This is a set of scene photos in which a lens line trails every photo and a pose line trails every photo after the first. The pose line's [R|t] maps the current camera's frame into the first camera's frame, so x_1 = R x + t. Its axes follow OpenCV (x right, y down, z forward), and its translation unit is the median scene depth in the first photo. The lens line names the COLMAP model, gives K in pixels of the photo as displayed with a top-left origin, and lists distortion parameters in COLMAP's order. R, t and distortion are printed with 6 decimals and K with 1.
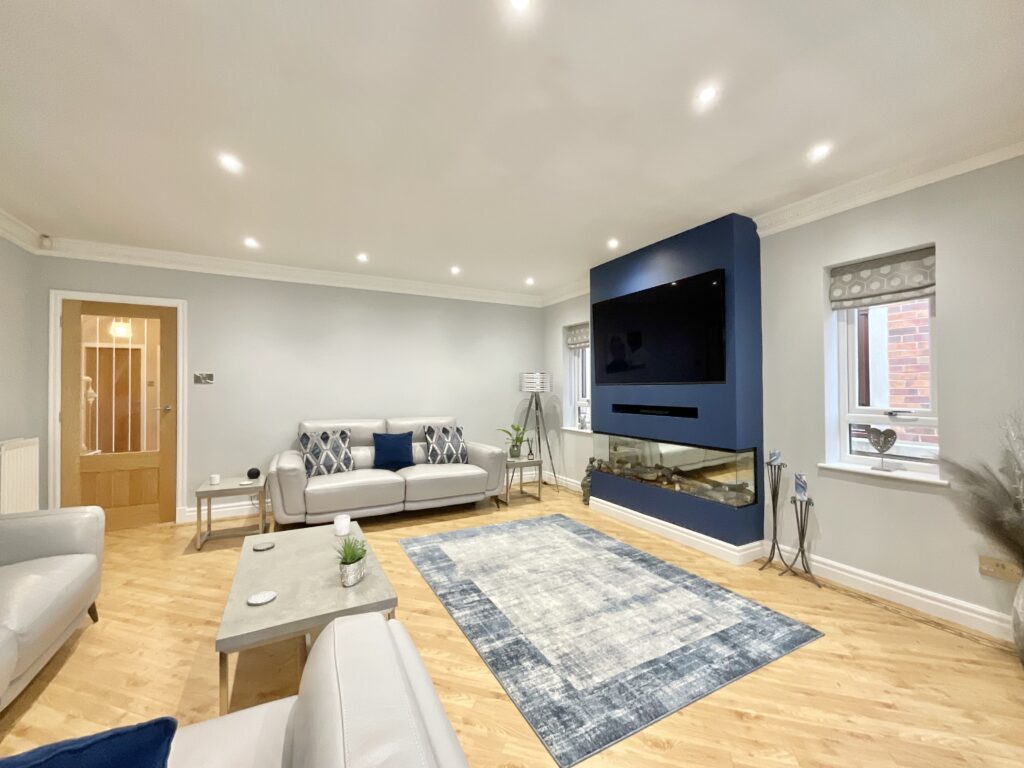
lens RADIAL K [[417.2, 0, 509.0], [0, 417.2, 381.8], [0, 0, 1]] dist [-0.004004, 0.002434]
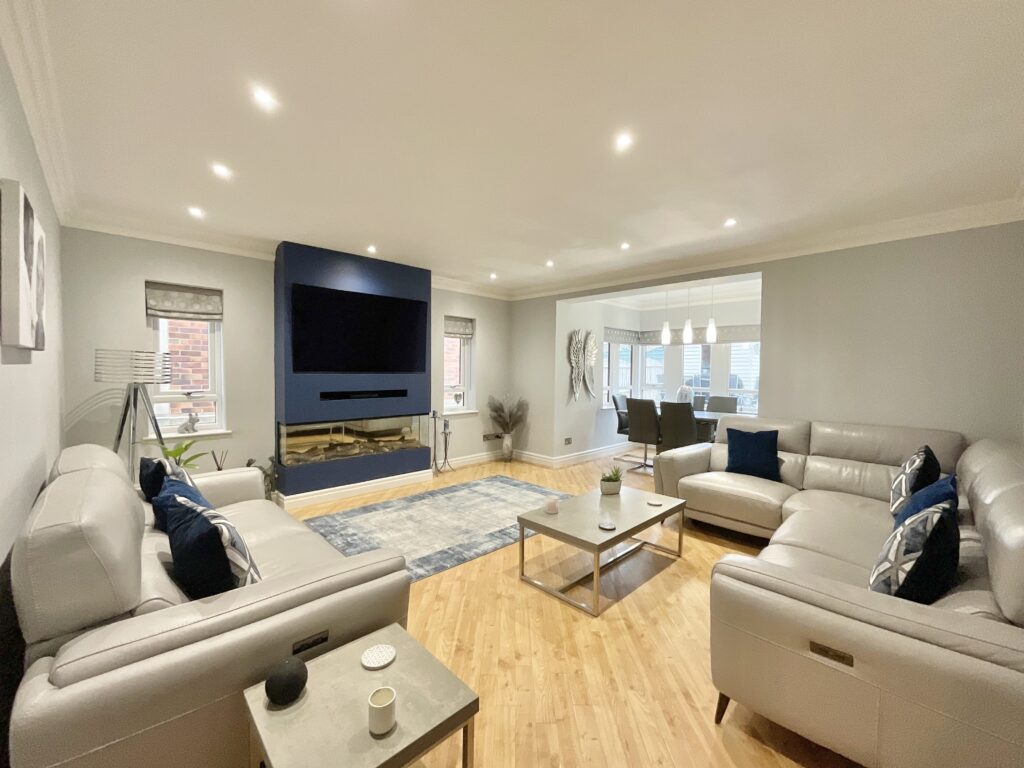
lens RADIAL K [[417.2, 0, 514.8], [0, 417.2, 385.4], [0, 0, 1]] dist [-0.004004, 0.002434]
pose [[-0.282987, -0.036898, 0.958414, -1.307428], [-0.025954, 0.999188, 0.030804, -0.009341], [-0.958772, -0.016158, -0.283715, 1.294030]]
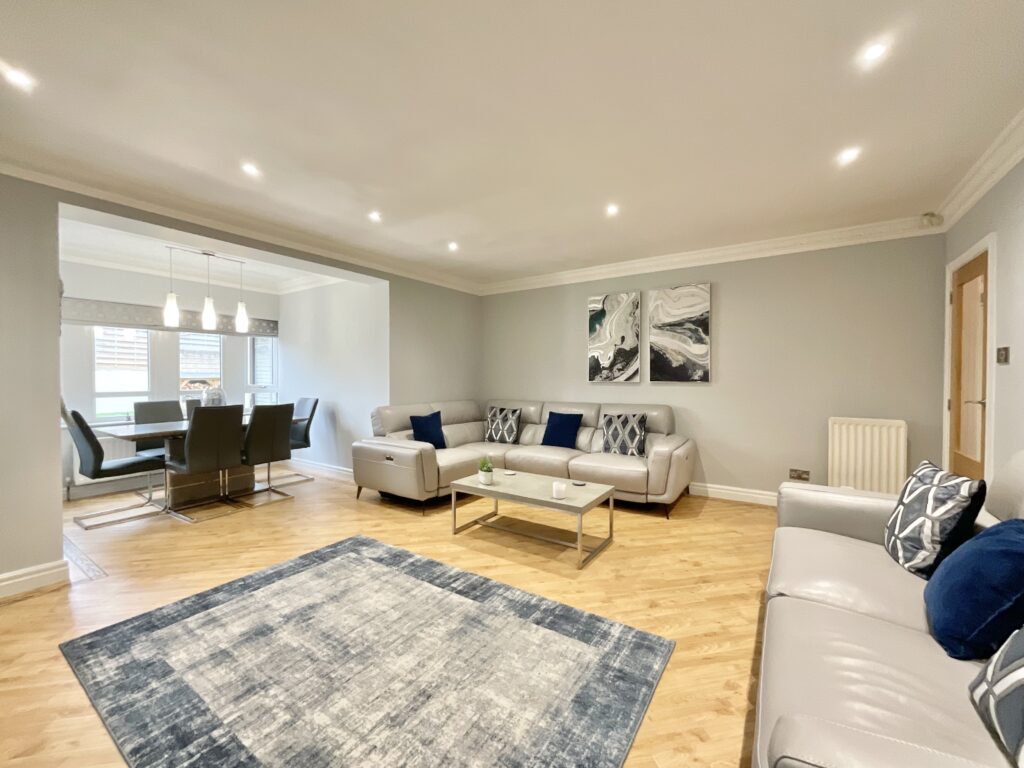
lens RADIAL K [[417.2, 0, 511.8], [0, 417.2, 382.4], [0, 0, 1]] dist [-0.004004, 0.002434]
pose [[-0.882508, 0.008736, -0.470215, 0.243735], [0.009719, 0.999953, 0.000336, 0.034119], [0.470196, -0.004273, -0.882552, 1.797551]]
